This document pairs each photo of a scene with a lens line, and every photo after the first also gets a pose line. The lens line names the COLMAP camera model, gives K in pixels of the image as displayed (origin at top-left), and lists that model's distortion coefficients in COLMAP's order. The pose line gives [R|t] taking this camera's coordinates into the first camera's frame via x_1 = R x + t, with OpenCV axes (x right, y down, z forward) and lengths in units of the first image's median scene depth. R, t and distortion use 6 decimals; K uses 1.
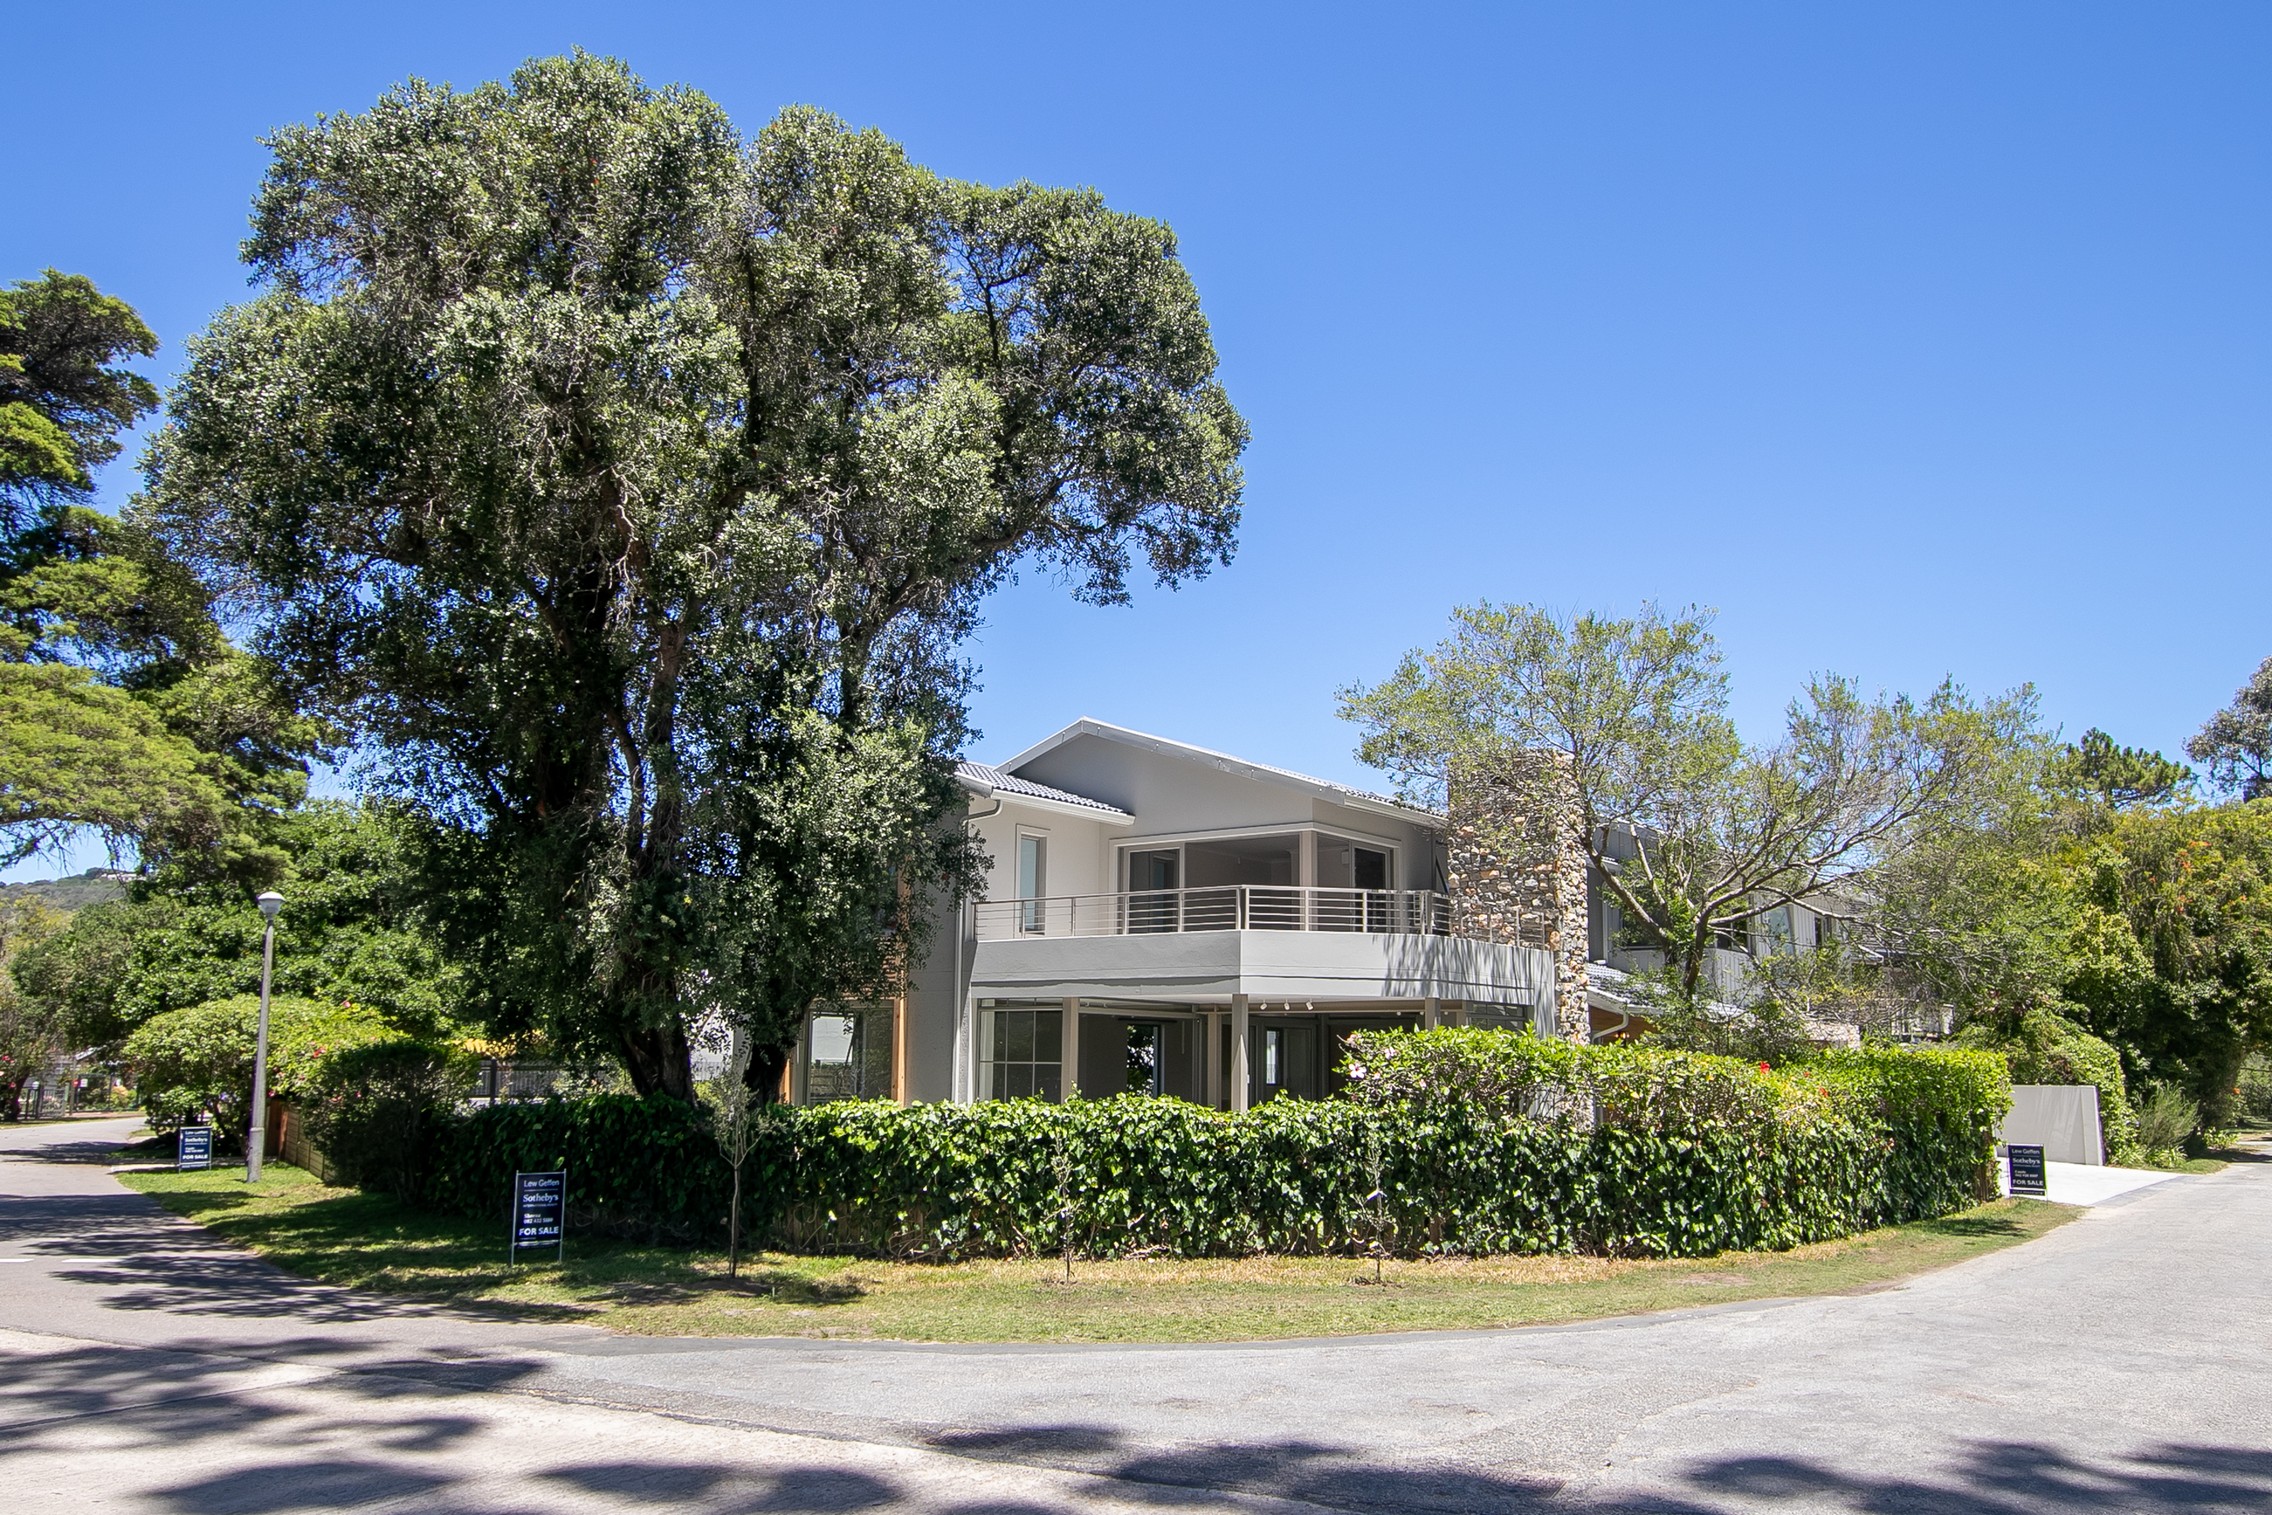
lens RADIAL K [[1982.4, 0, 1136.0], [0, 1982.4, 757.5], [0, 0, 1]] dist [0.010451, 0.005827]
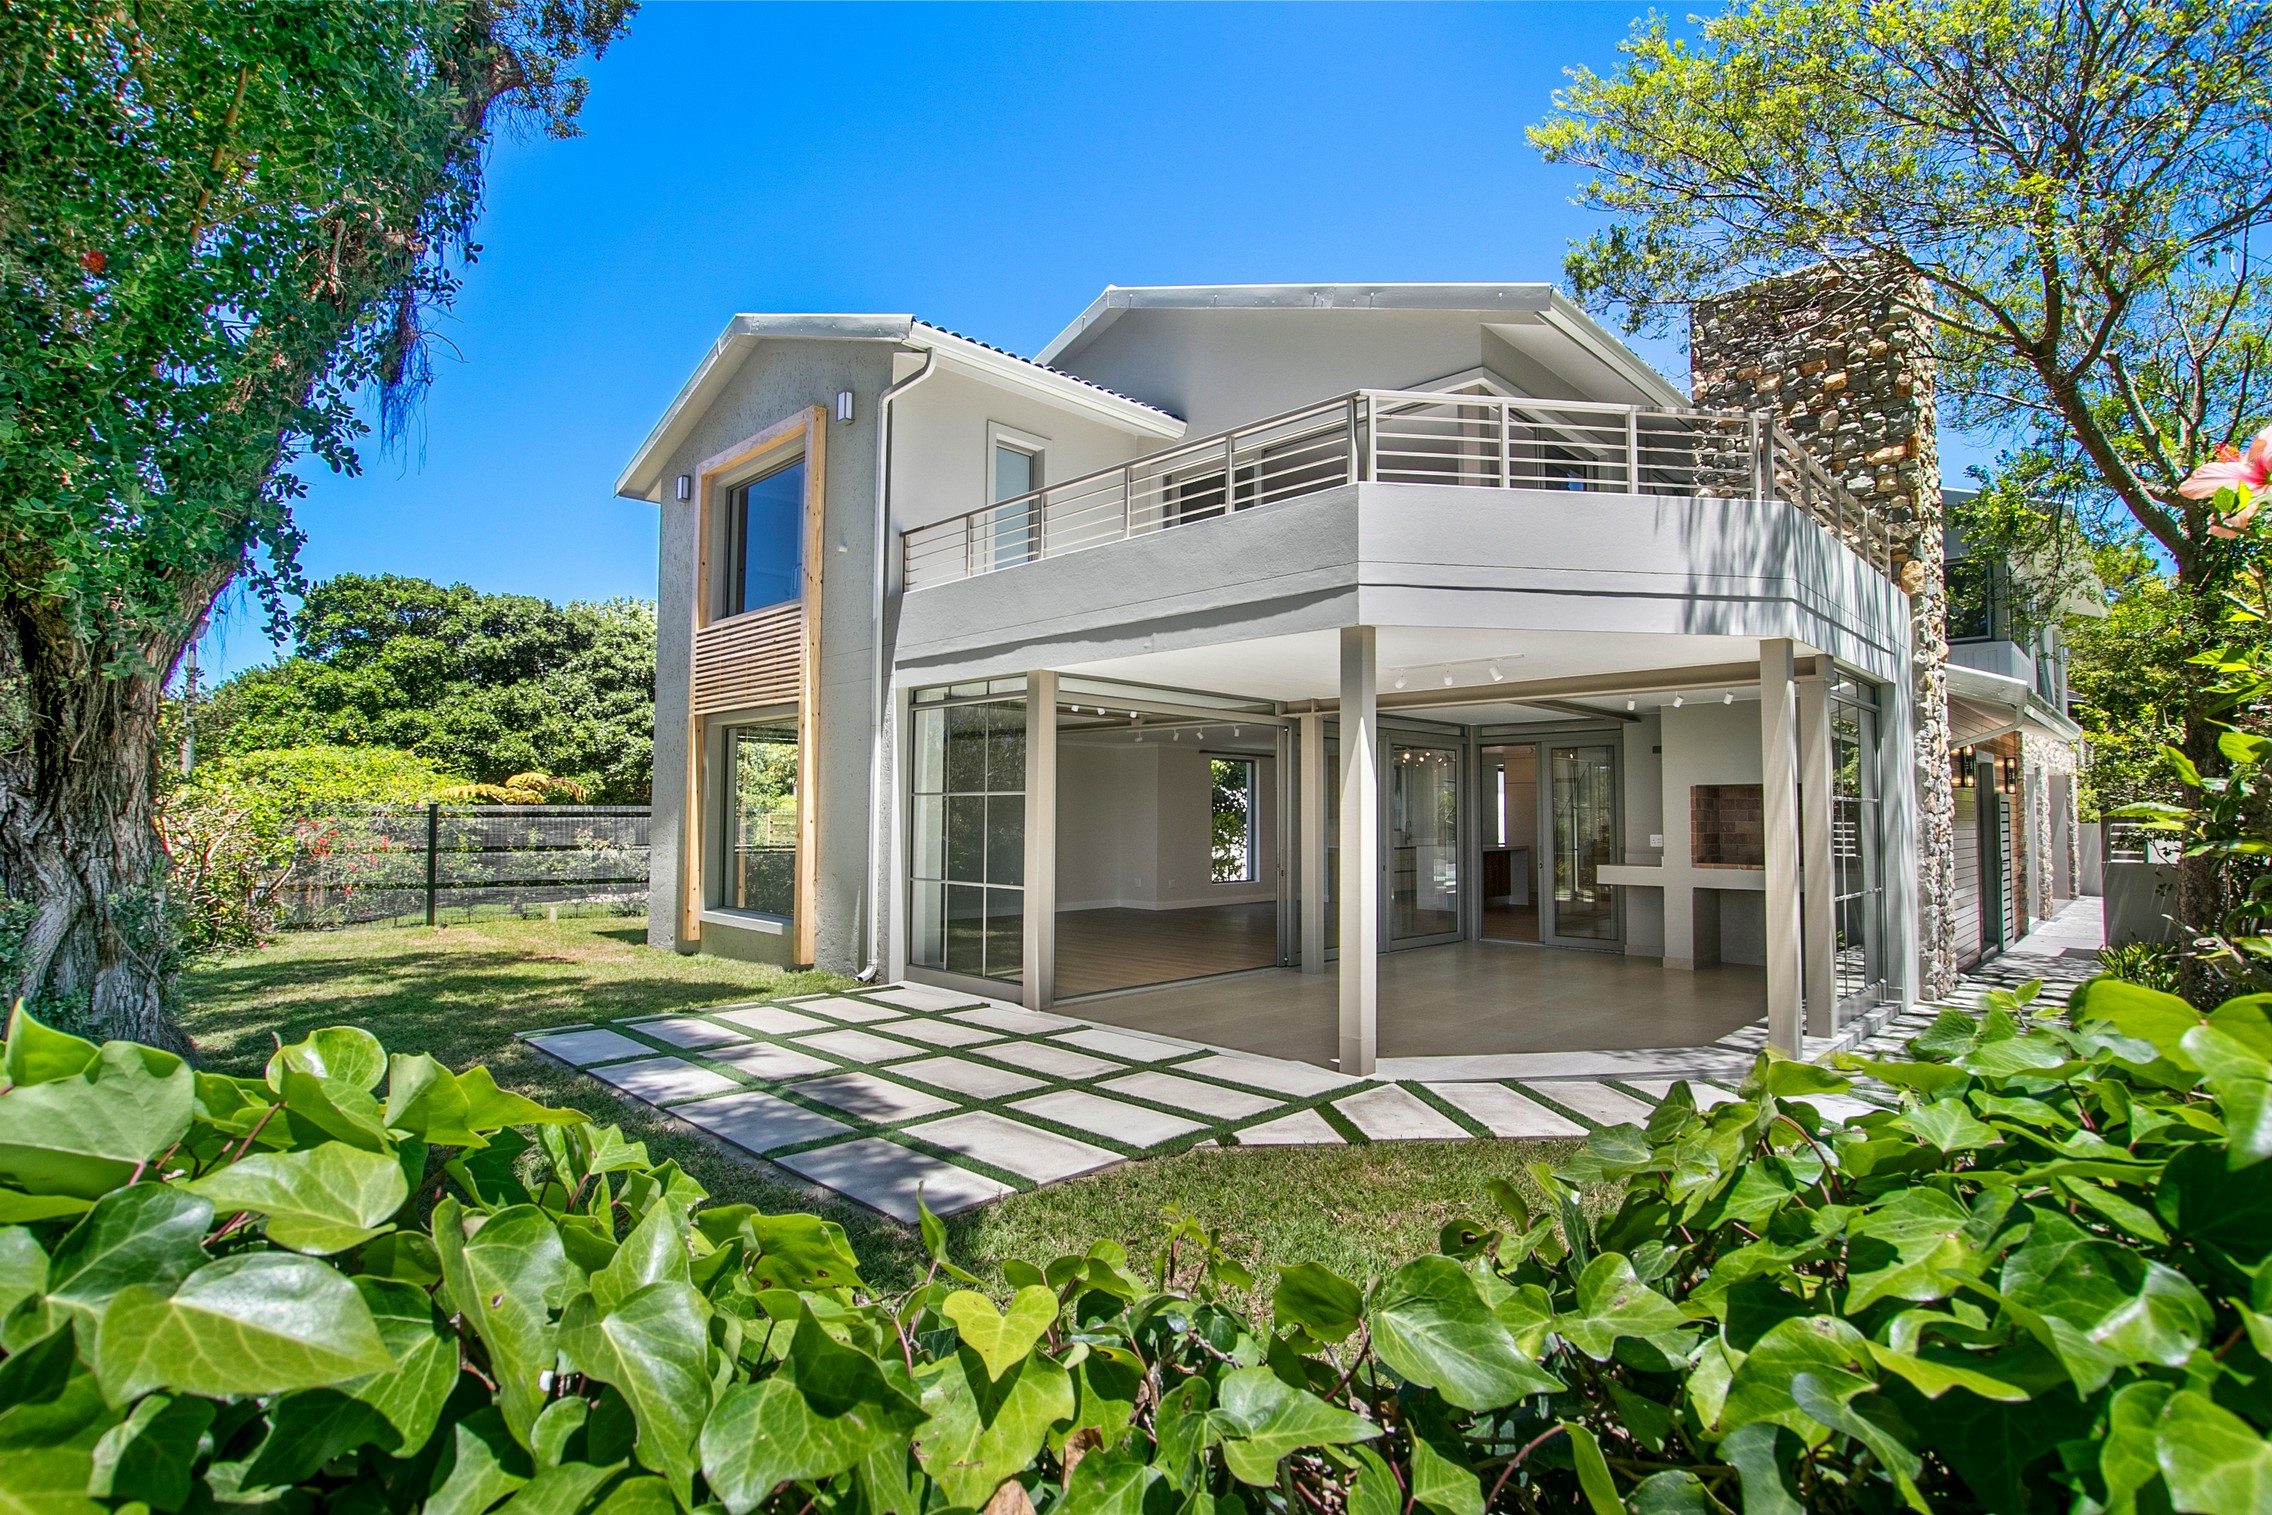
lens RADIAL K [[1081.2, 0, 1136.0], [0, 1081.2, 757.5], [0, 0, 1]] dist [-0.001484, -0.000295]
pose [[0.990590, -0.014657, -0.136075, 0.030614], [0.027433, 0.995335, 0.092492, 0.107829], [0.134085, -0.095354, 0.986372, 0.648764]]
